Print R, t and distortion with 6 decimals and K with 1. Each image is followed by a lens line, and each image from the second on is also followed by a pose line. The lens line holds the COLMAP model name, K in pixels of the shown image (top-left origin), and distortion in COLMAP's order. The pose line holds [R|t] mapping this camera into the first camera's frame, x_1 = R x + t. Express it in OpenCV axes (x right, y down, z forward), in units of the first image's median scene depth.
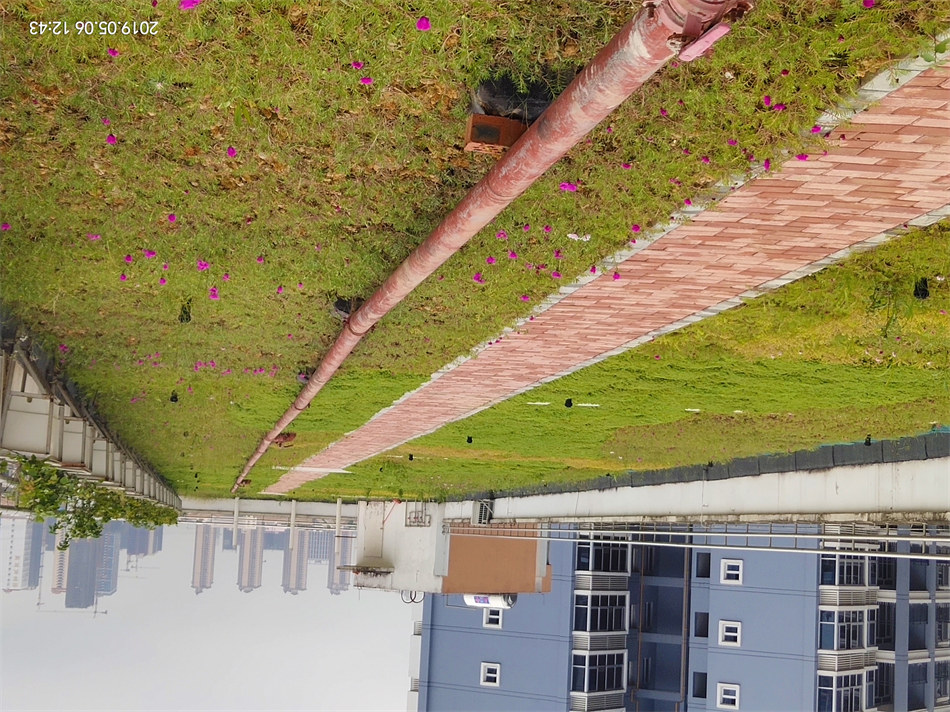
lens RADIAL K [[2006.2, 0, 475.0], [0, 2006.2, 356.0], [0, 0, 1]] dist [0.192294, -0.175372]
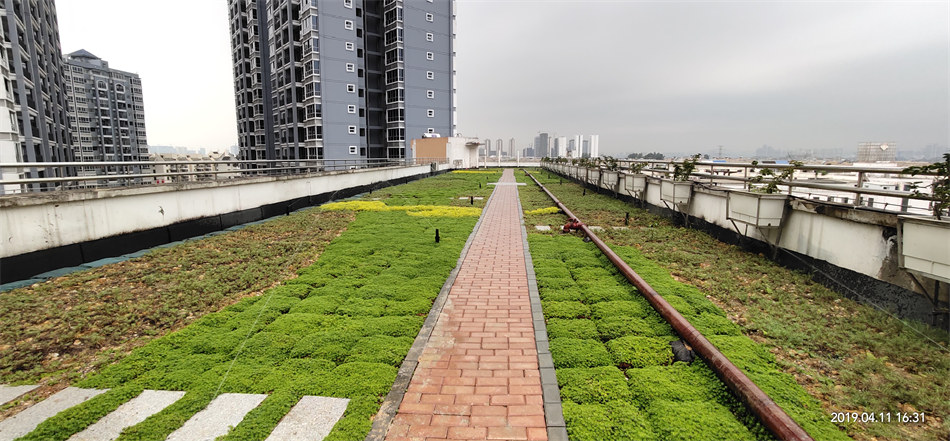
lens RADIAL K [[434.6, 0, 475.0], [0, 434.6, 220.5], [0, 0, 1]] dist [-0.000321, -0.000009]
pose [[-0.995710, 0.058698, -0.071534, -0.003245], [-0.054423, -0.996695, -0.060305, 0.031142], [-0.074837, -0.056153, 0.995614, 0.333058]]
